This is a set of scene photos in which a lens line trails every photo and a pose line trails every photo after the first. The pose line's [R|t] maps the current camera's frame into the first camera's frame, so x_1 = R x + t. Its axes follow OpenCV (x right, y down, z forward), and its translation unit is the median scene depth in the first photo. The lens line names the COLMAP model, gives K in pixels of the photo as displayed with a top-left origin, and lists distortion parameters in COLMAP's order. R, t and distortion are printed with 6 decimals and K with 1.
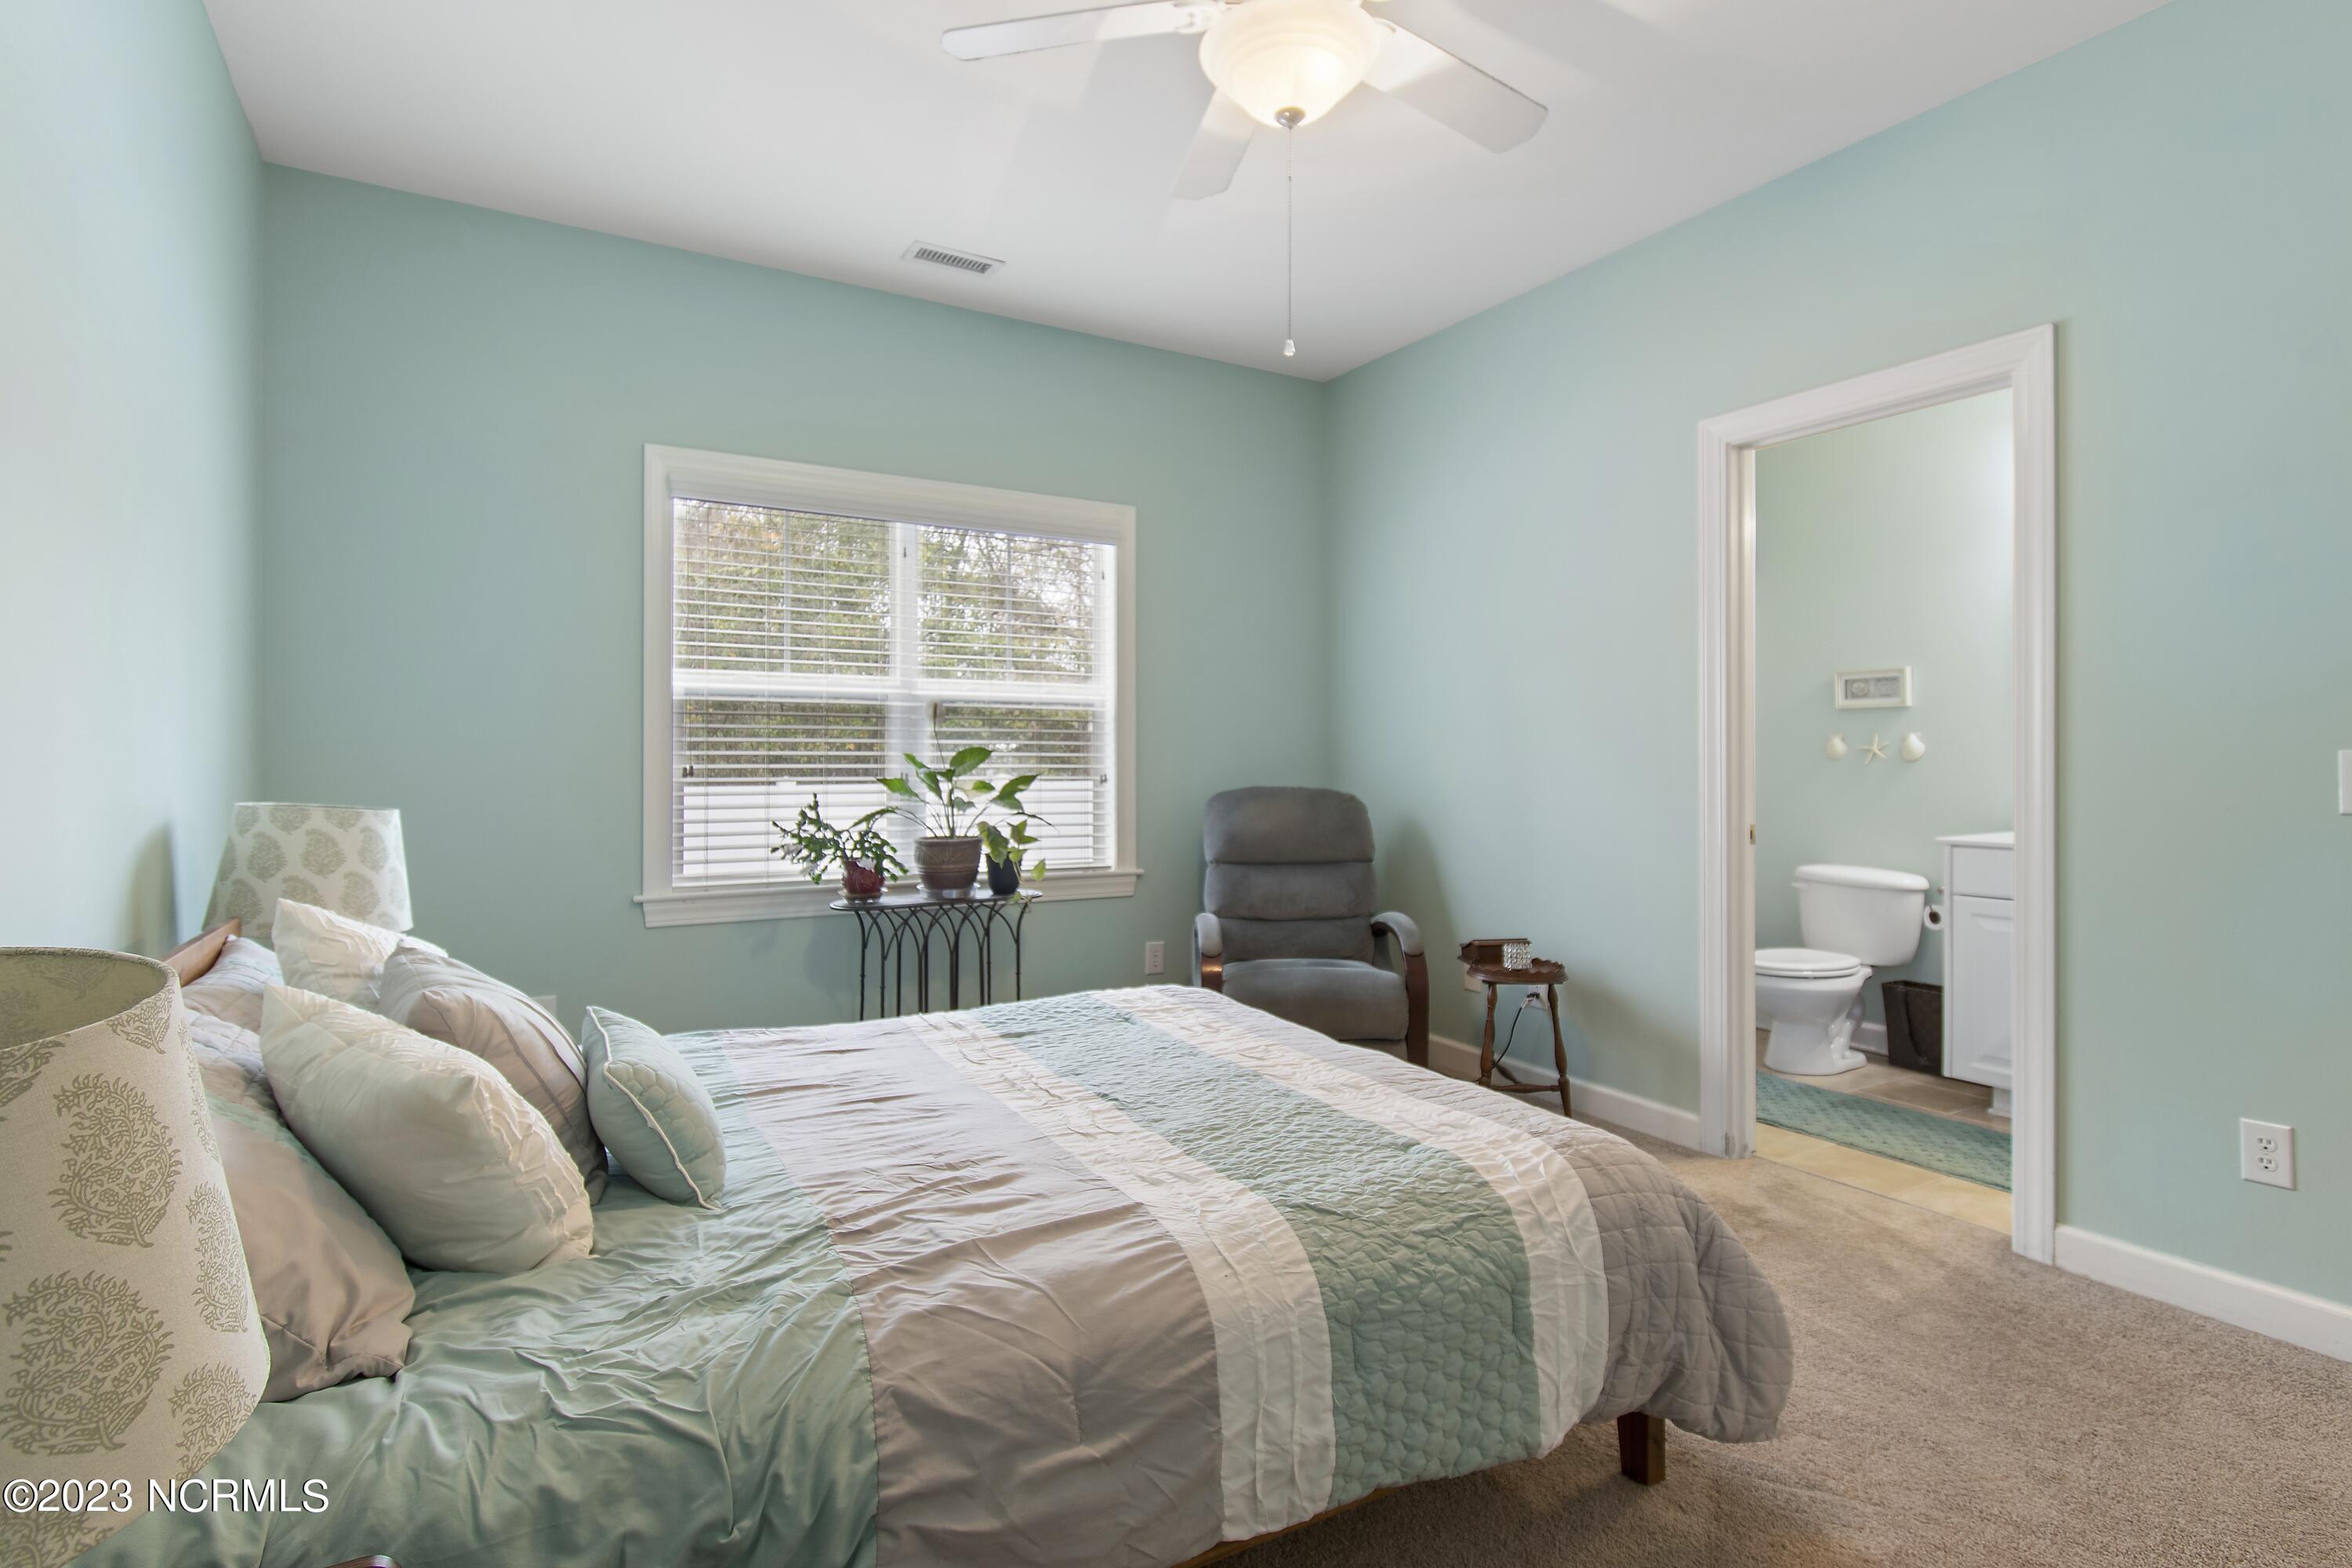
lens RADIAL K [[1183.9, 0, 1173.6], [0, 1183.9, 760.0], [0, 0, 1]] dist [-0.003388, -0.000272]
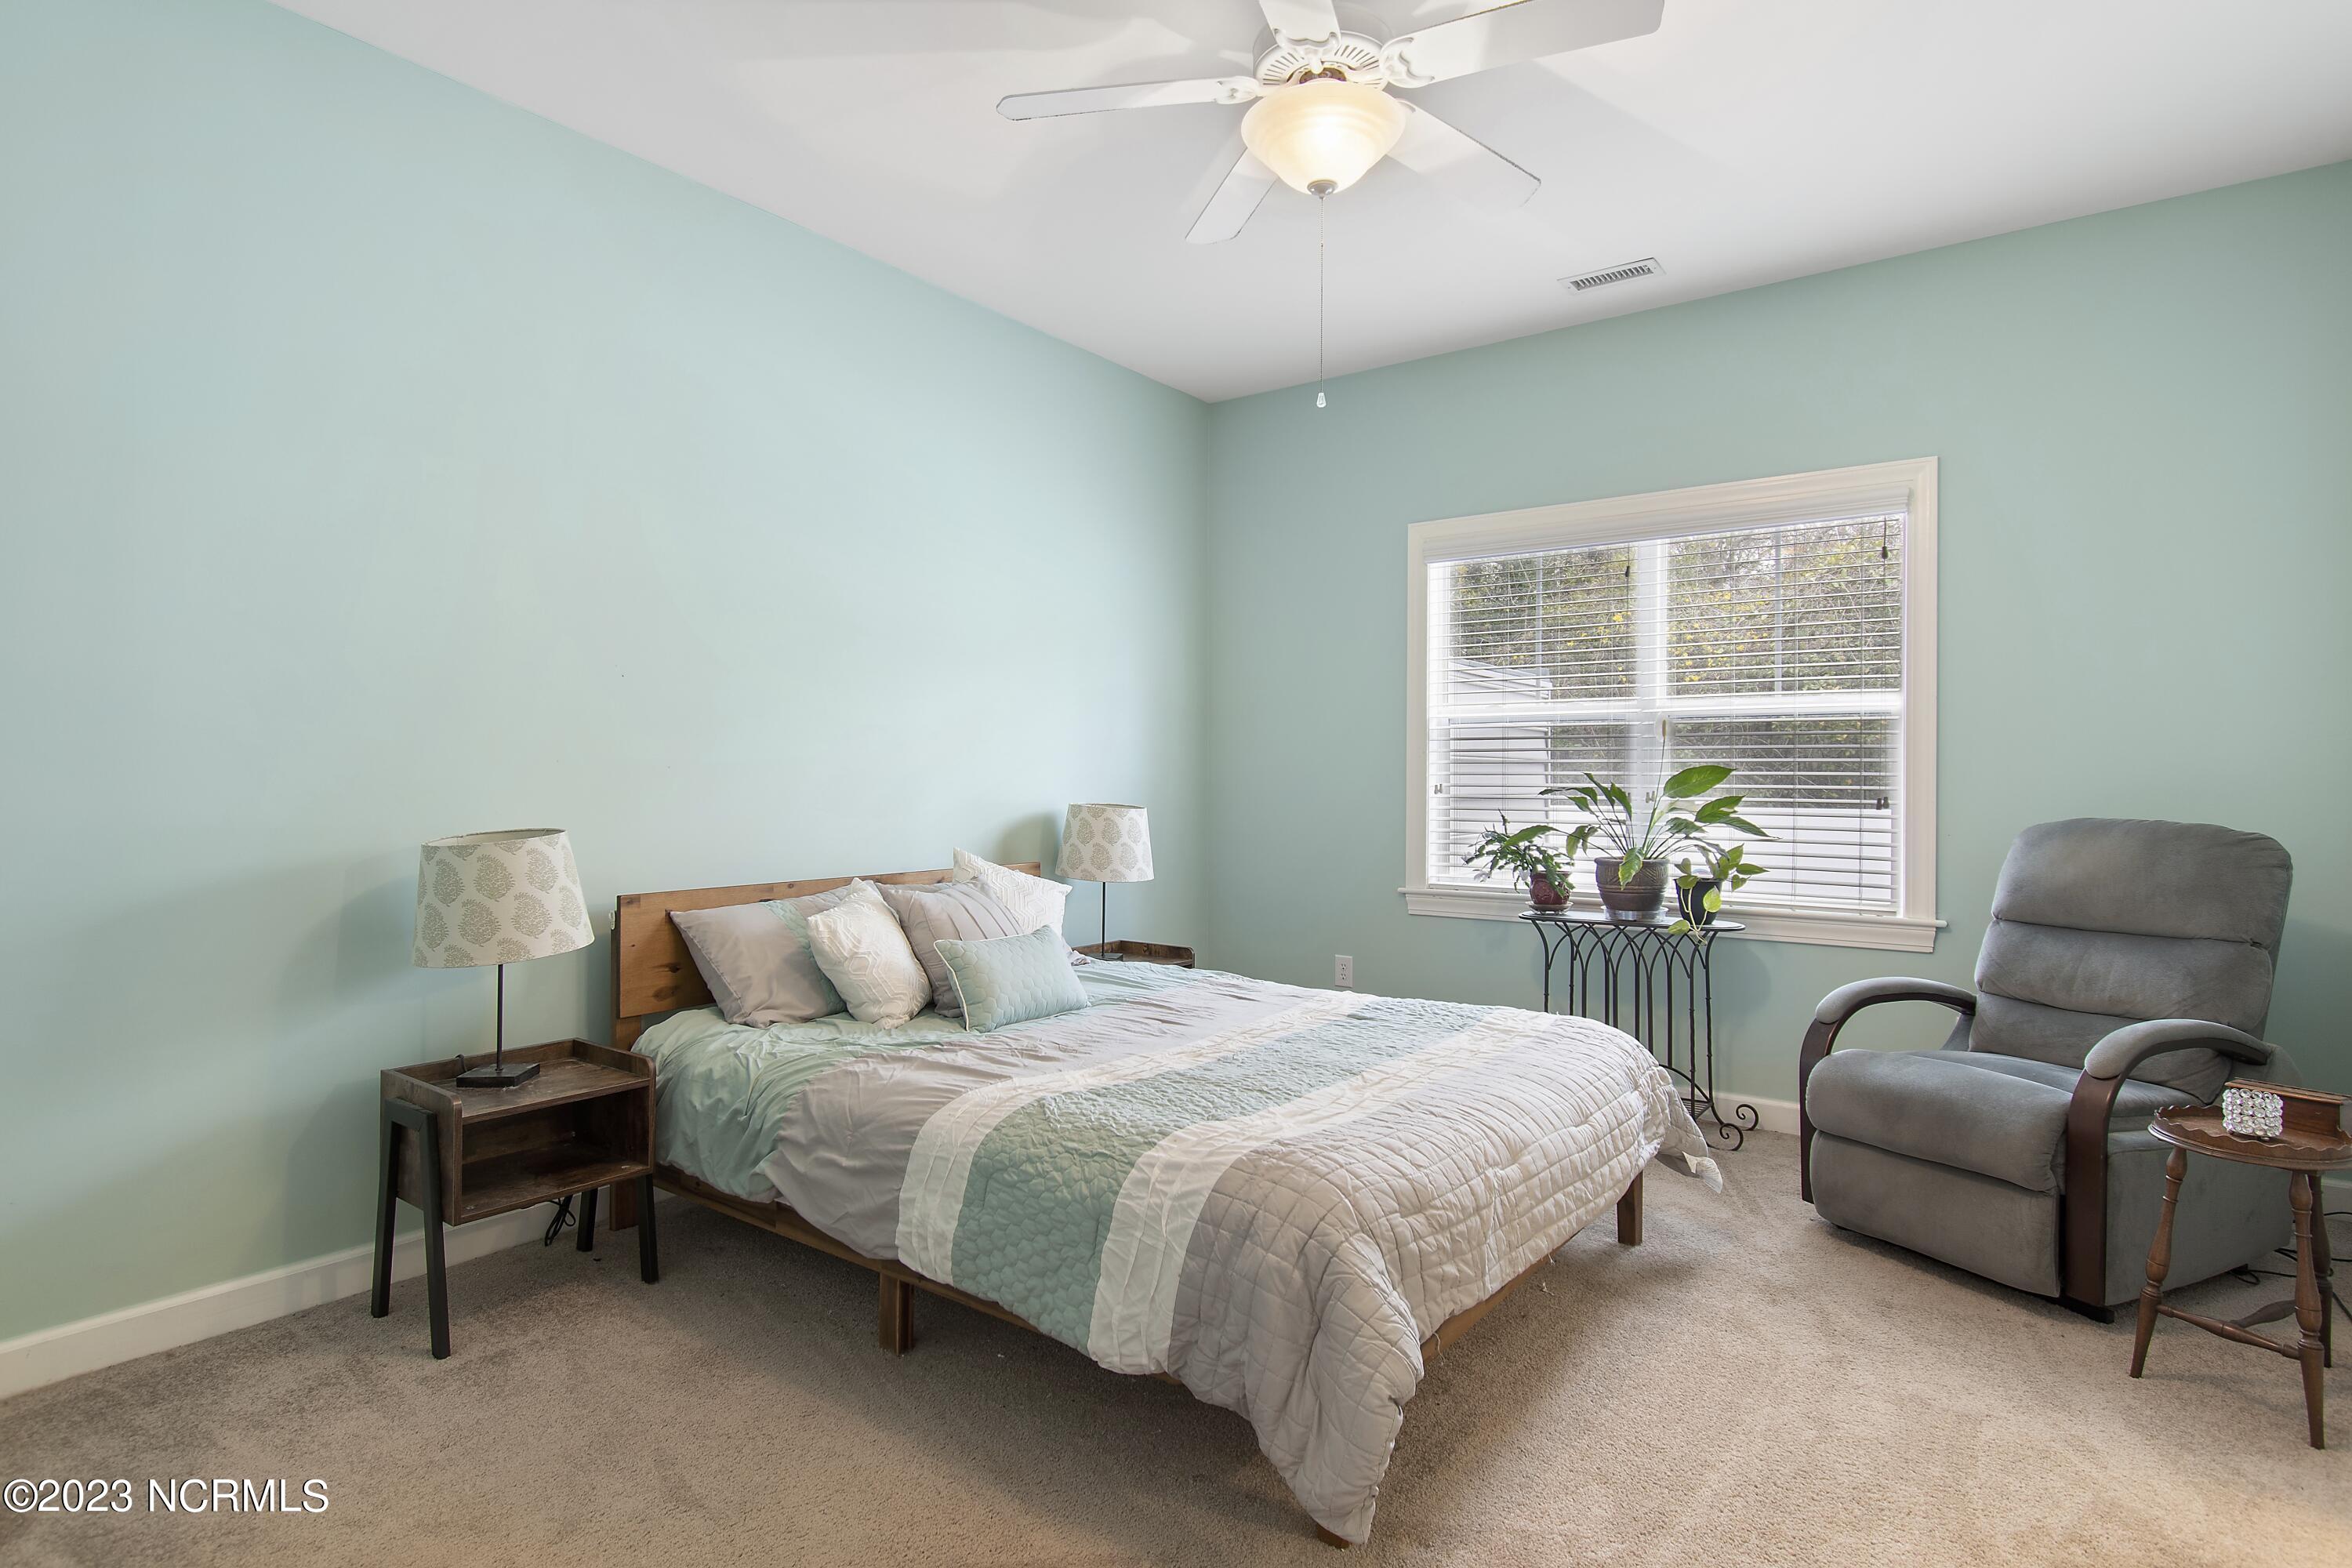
lens RADIAL K [[1276.3, 0, 1174.5], [0, 1276.3, 787.6], [0, 0, 1]] dist [-0.008050, -0.000576]
pose [[0.373438, 0.006775, -0.927630, 0.658278], [-0.003326, 0.999977, 0.005964, 0.001482], [0.927649, 0.000858, 0.373452, 0.256865]]
